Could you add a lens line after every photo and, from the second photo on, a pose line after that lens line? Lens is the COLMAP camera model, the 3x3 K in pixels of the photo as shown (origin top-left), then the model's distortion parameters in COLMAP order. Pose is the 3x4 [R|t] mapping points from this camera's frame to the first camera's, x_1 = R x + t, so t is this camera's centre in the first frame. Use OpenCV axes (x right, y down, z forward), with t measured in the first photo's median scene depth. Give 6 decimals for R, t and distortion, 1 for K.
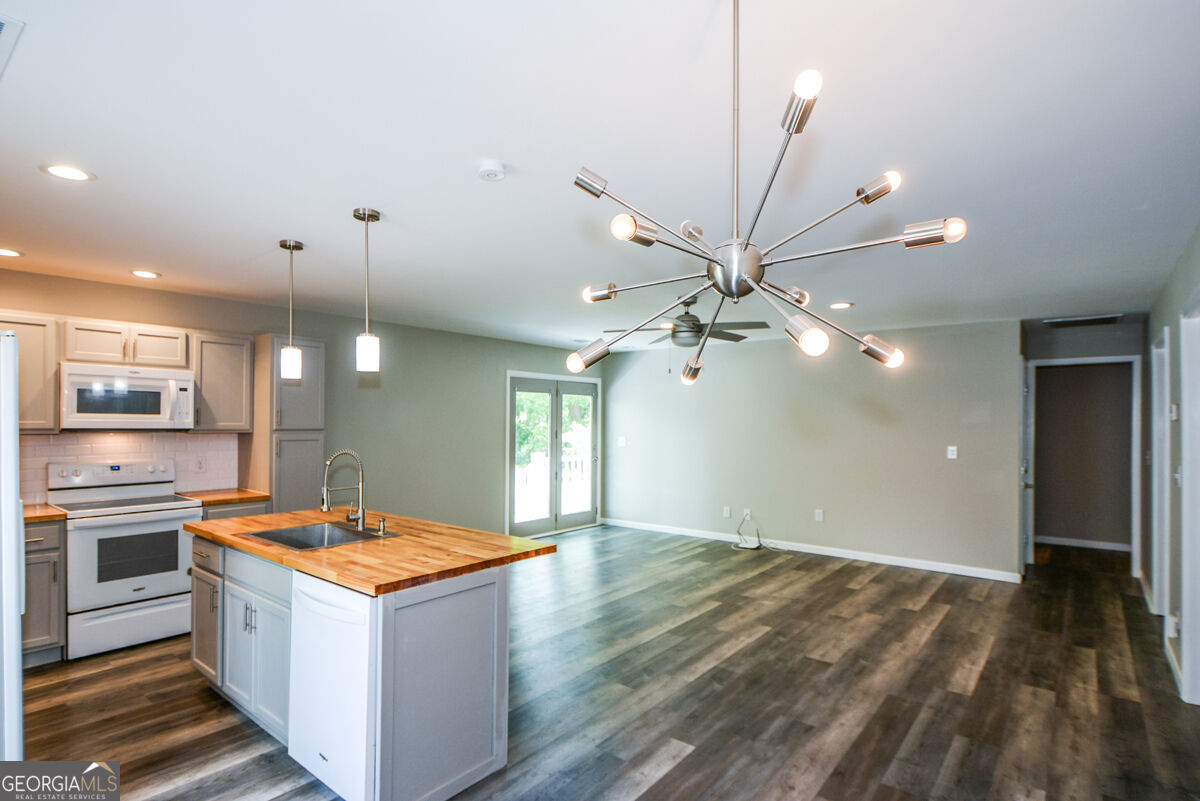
lens RADIAL K [[612.4, 0, 578.8], [0, 612.4, 423.2], [0, 0, 1]] dist [-0.013288, -0.000951]
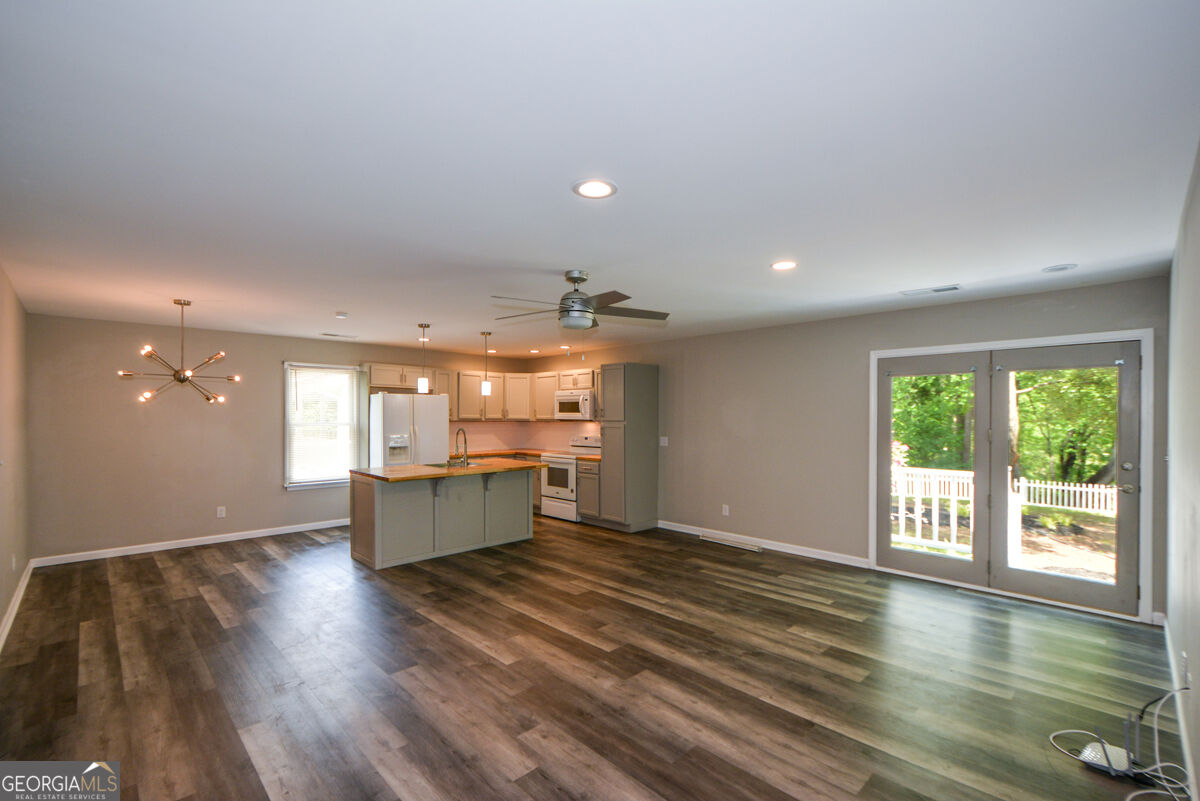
lens RADIAL K [[524.0, 0, 601.7], [0, 524.0, 422.0], [0, 0, 1]] dist [-0.000112, -0.000118]
pose [[-0.103558, 0.007662, -0.994594, 1.046053], [-0.004847, 0.999955, 0.008208, 0.002351], [0.994612, 0.005671, -0.103516, 1.250393]]
